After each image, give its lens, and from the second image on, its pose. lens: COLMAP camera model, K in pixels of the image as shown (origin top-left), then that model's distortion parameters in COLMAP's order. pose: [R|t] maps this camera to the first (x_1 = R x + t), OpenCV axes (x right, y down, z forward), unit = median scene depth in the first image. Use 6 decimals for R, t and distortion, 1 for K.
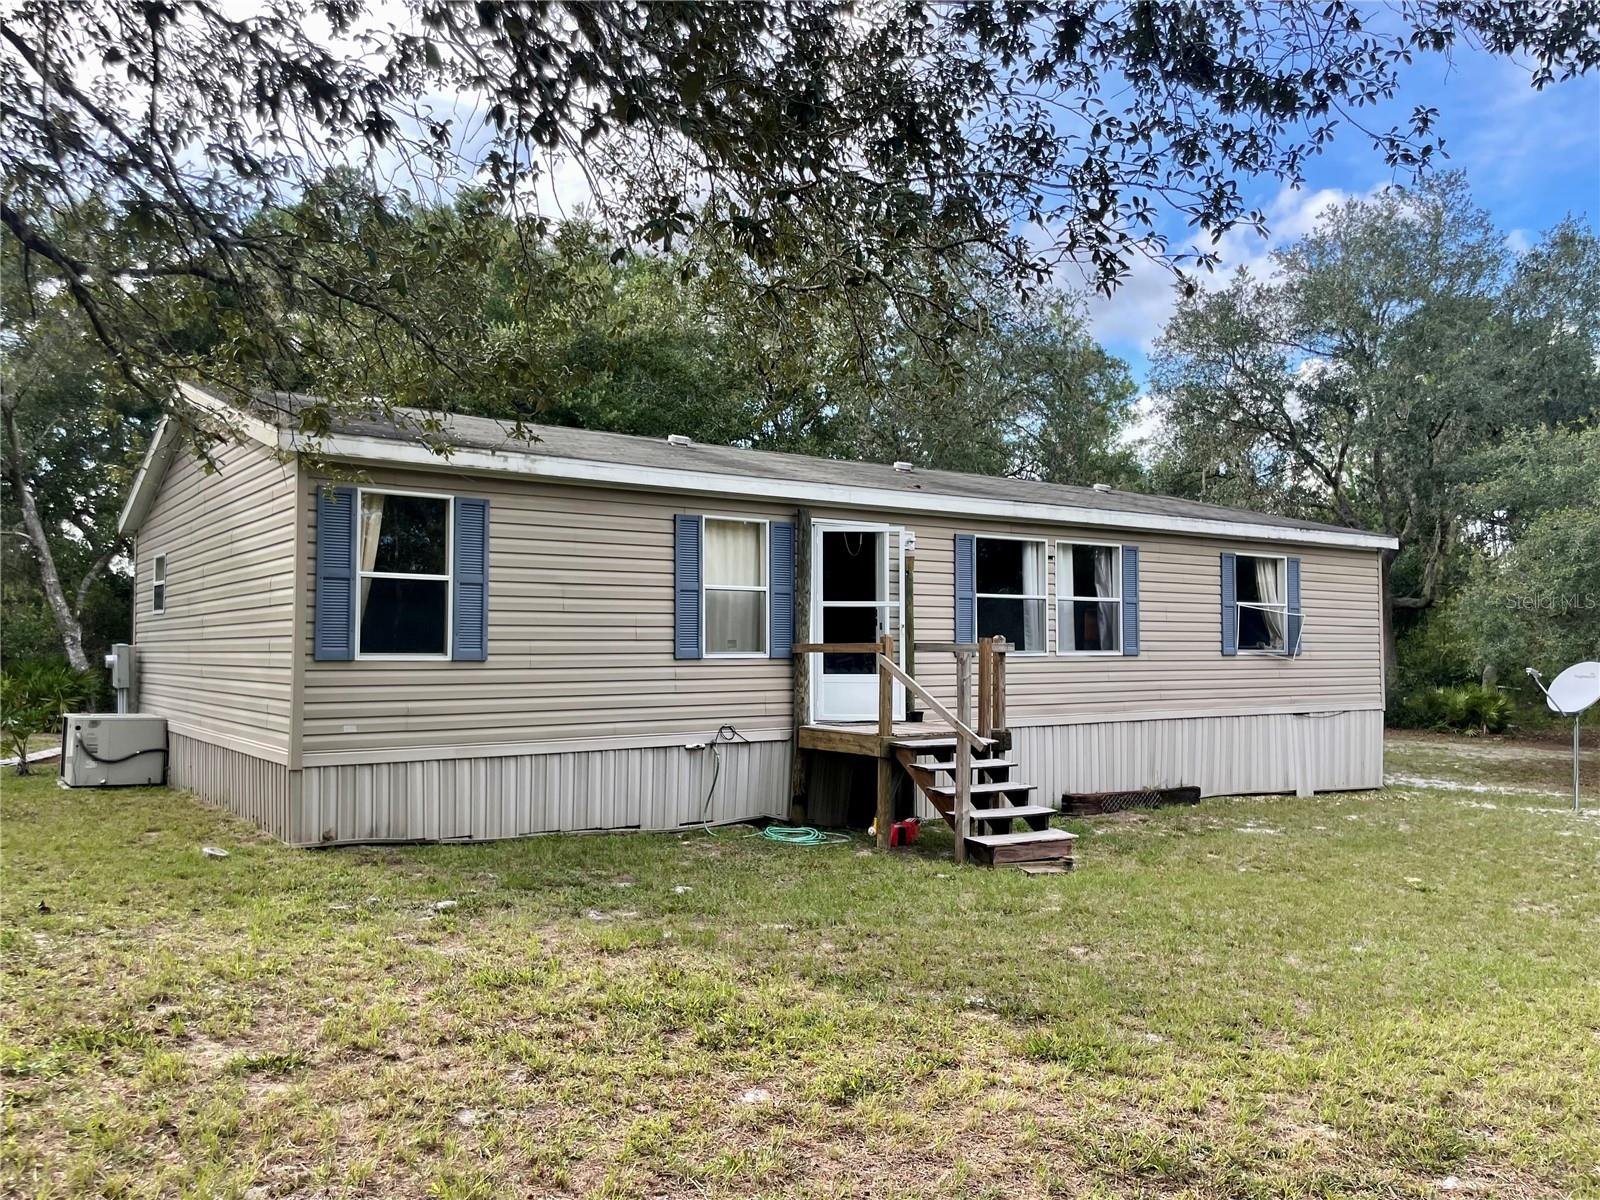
lens RADIAL K [[1198.9, 0, 800.0], [0, 1198.9, 600.0], [0, 0, 1]] dist [0.081258, -0.126927]
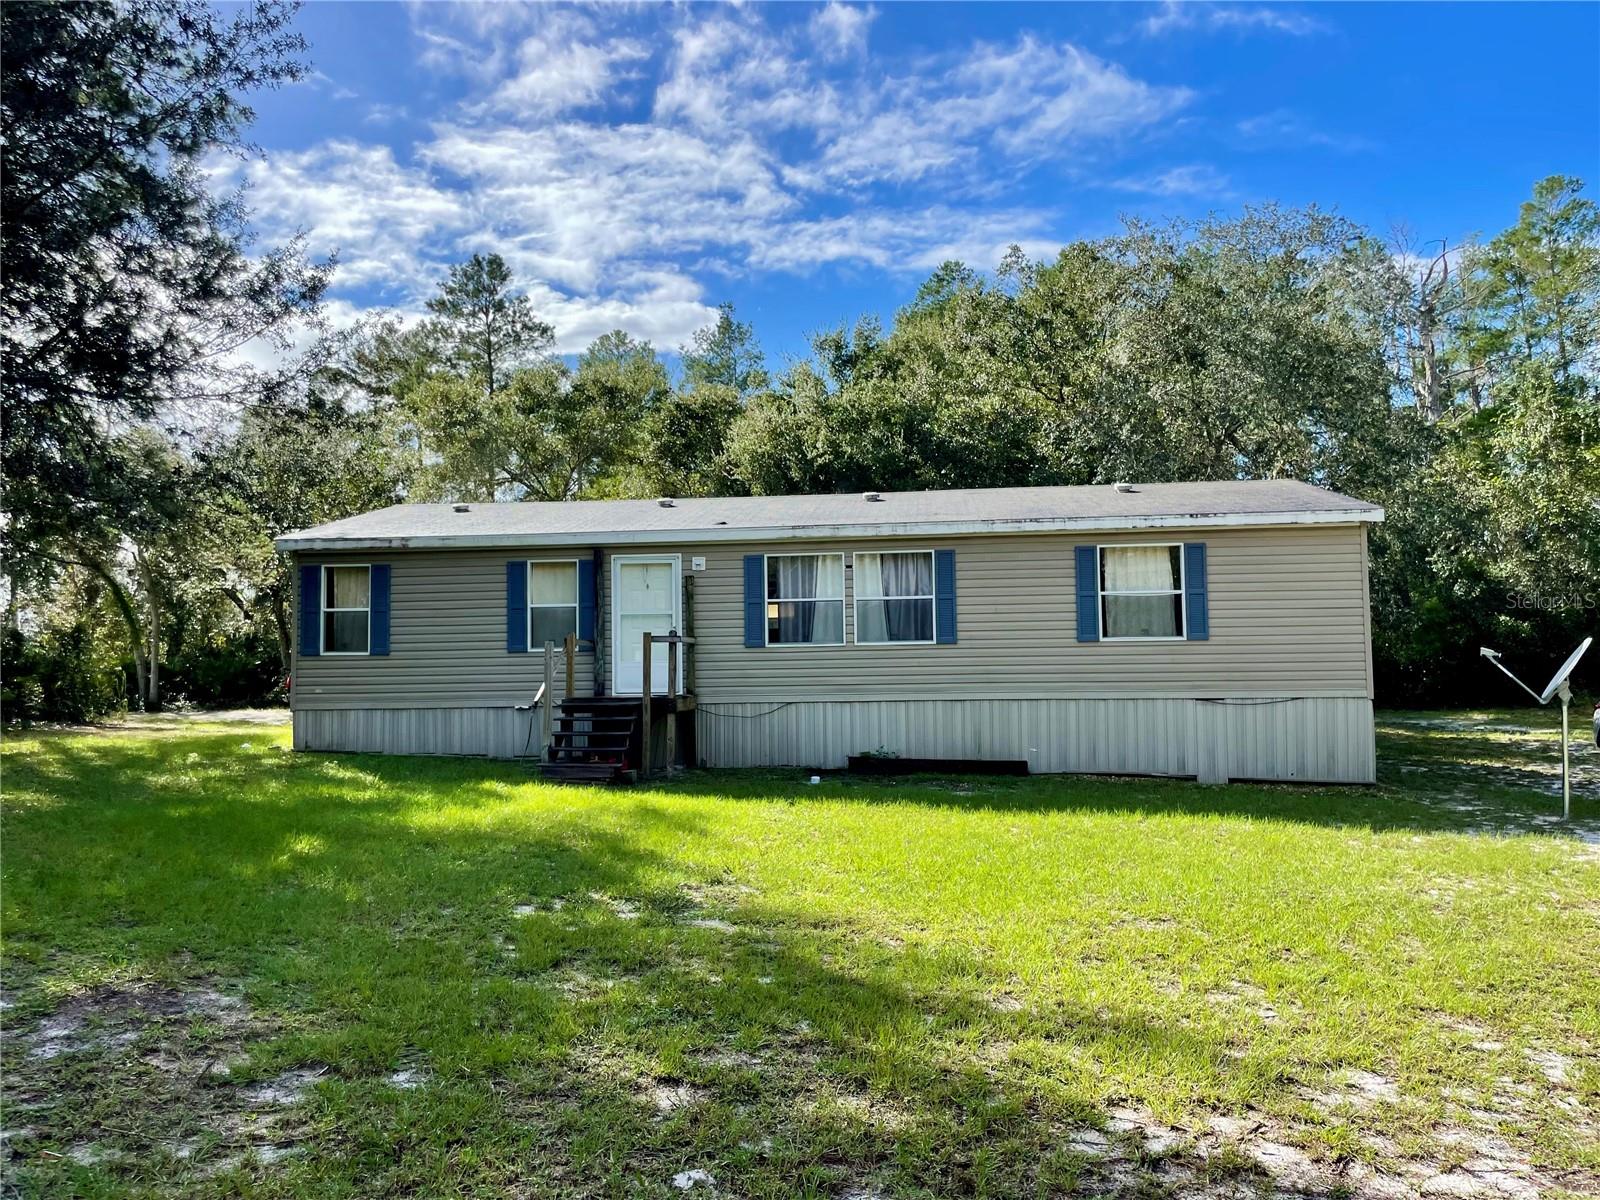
lens RADIAL K [[1198.9, 0, 800.0], [0, 1198.9, 600.0], [0, 0, 1]] dist [0.081258, -0.126927]
pose [[0.734652, -0.031815, -0.677697, 0.980264], [0.043144, 0.999069, -0.000132, -0.002656], [0.677070, -0.029142, 0.735341, 0.055494]]
